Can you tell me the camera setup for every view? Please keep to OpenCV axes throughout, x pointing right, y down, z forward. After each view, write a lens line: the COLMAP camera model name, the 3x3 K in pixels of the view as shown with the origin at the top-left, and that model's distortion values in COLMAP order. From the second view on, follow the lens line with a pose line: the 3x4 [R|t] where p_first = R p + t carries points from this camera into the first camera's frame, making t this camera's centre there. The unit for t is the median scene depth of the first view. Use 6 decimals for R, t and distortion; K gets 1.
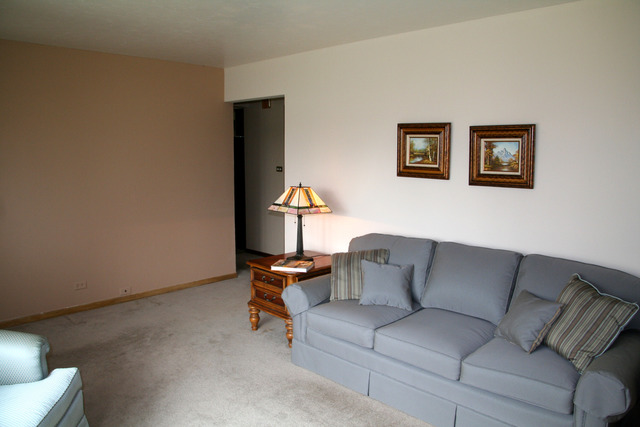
lens RADIAL K [[473.5, 0, 320.0], [0, 473.5, 213.5], [0, 0, 1]] dist [-0.106488, 0.007274]
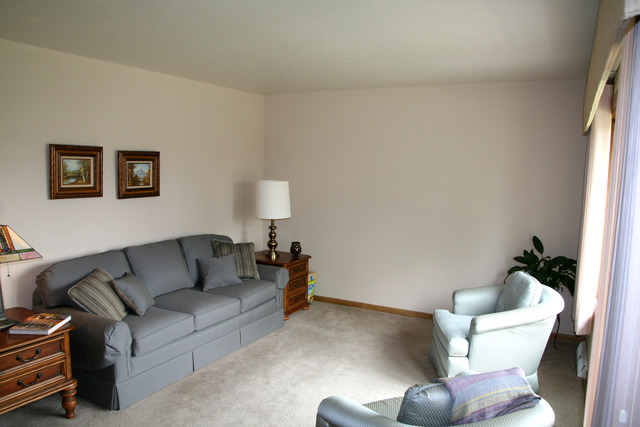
lens RADIAL K [[473.5, 0, 320.0], [0, 473.5, 213.5], [0, 0, 1]] dist [-0.106488, 0.007274]
pose [[-0.294085, -0.137133, 0.945890, -0.947396], [0.072018, 0.983661, 0.165000, -0.178175], [-0.953062, 0.116645, -0.279404, 0.810605]]
